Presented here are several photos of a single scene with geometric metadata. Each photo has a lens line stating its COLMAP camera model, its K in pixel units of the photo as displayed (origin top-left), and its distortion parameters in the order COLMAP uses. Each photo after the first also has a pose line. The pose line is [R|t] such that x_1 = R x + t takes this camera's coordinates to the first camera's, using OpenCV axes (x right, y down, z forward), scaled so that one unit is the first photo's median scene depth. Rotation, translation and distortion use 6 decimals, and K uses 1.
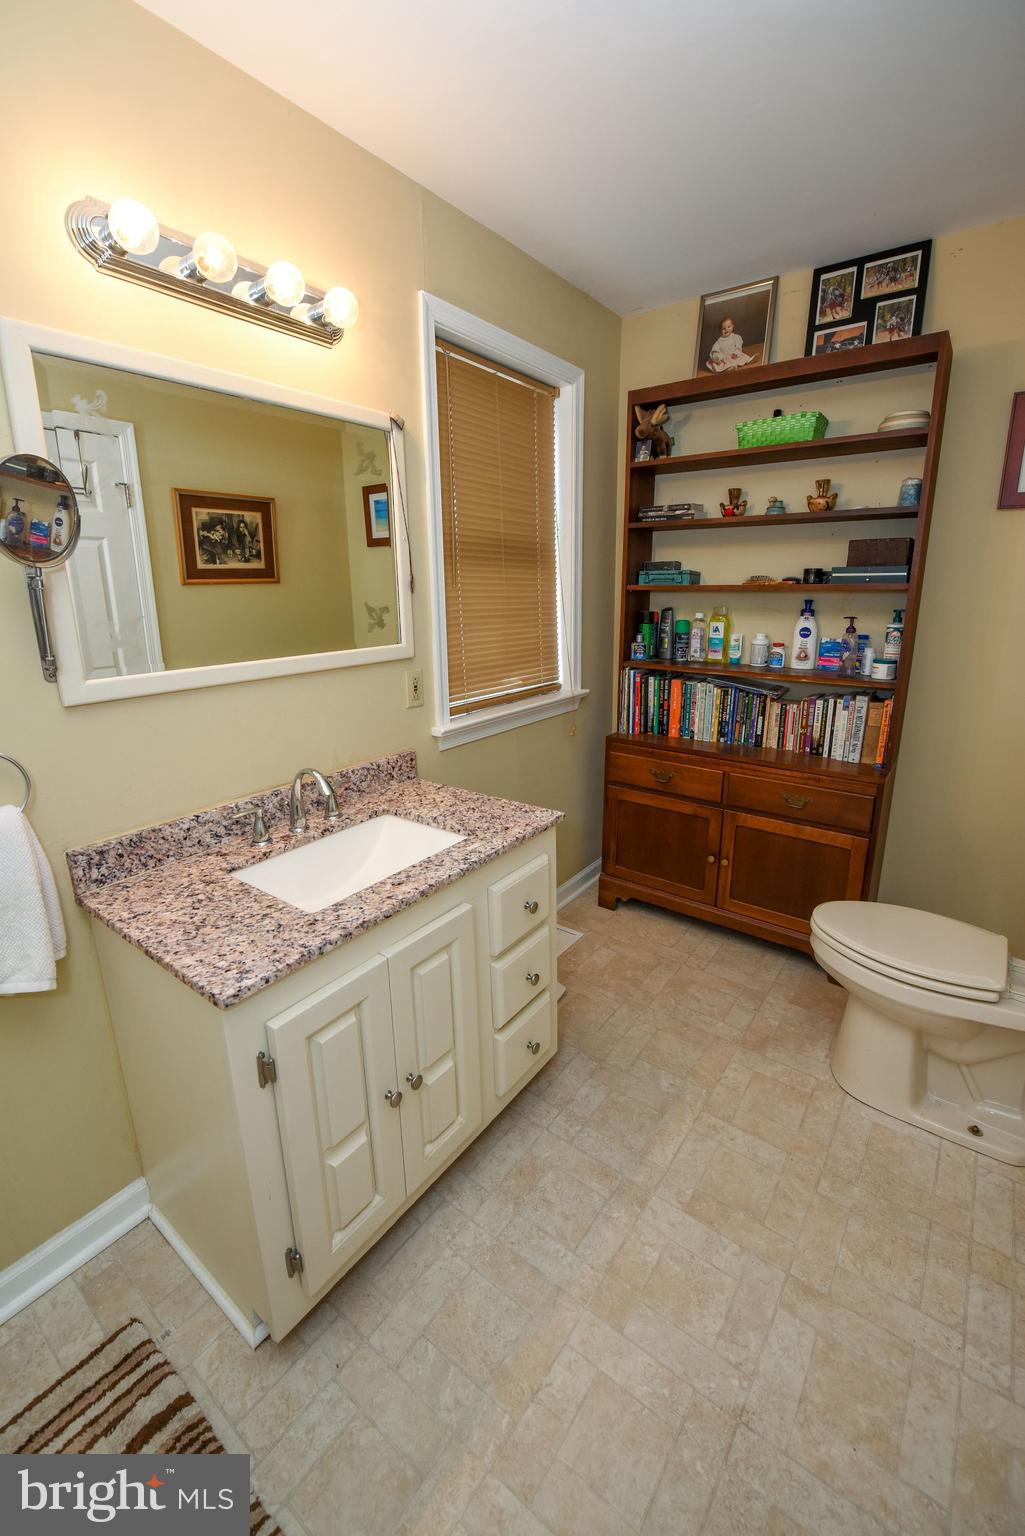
lens RADIAL K [[638.3, 0, 521.1], [0, 638.3, 760.3], [0, 0, 1]] dist [-0.026377, -0.000154]
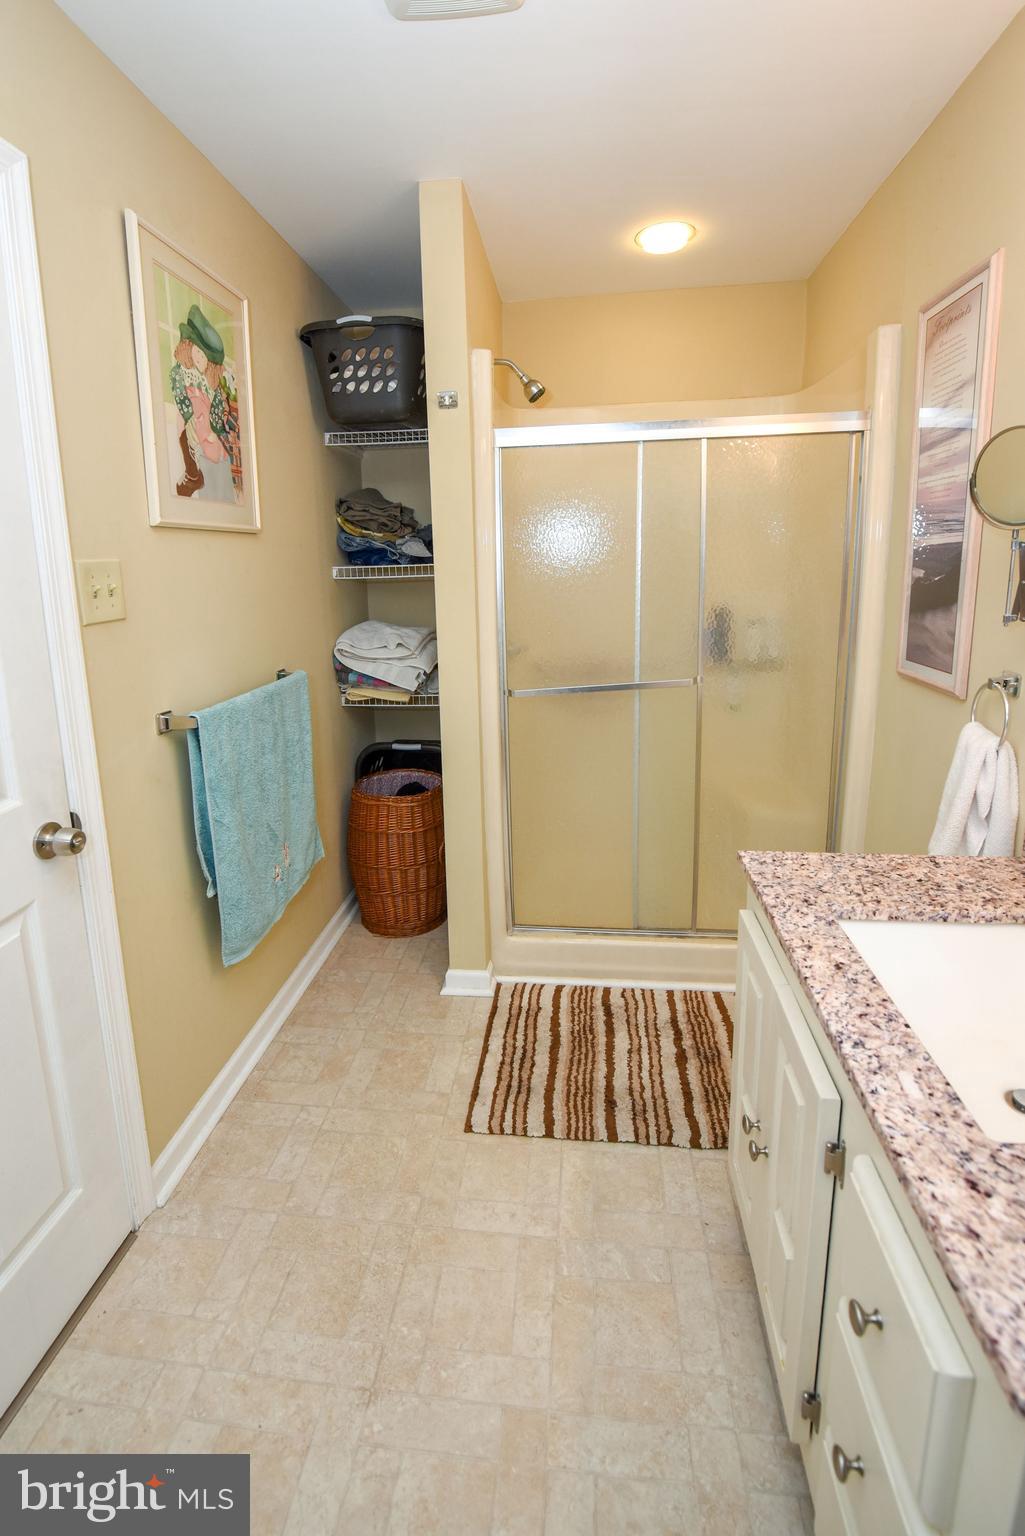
lens RADIAL K [[638.3, 0, 521.1], [0, 638.3, 760.3], [0, 0, 1]] dist [-0.026377, -0.000154]
pose [[-0.858255, 0.172639, -0.483317, 0.423544], [-0.112524, 0.855516, 0.505402, -0.326583], [0.500737, 0.488148, -0.714824, 1.247442]]
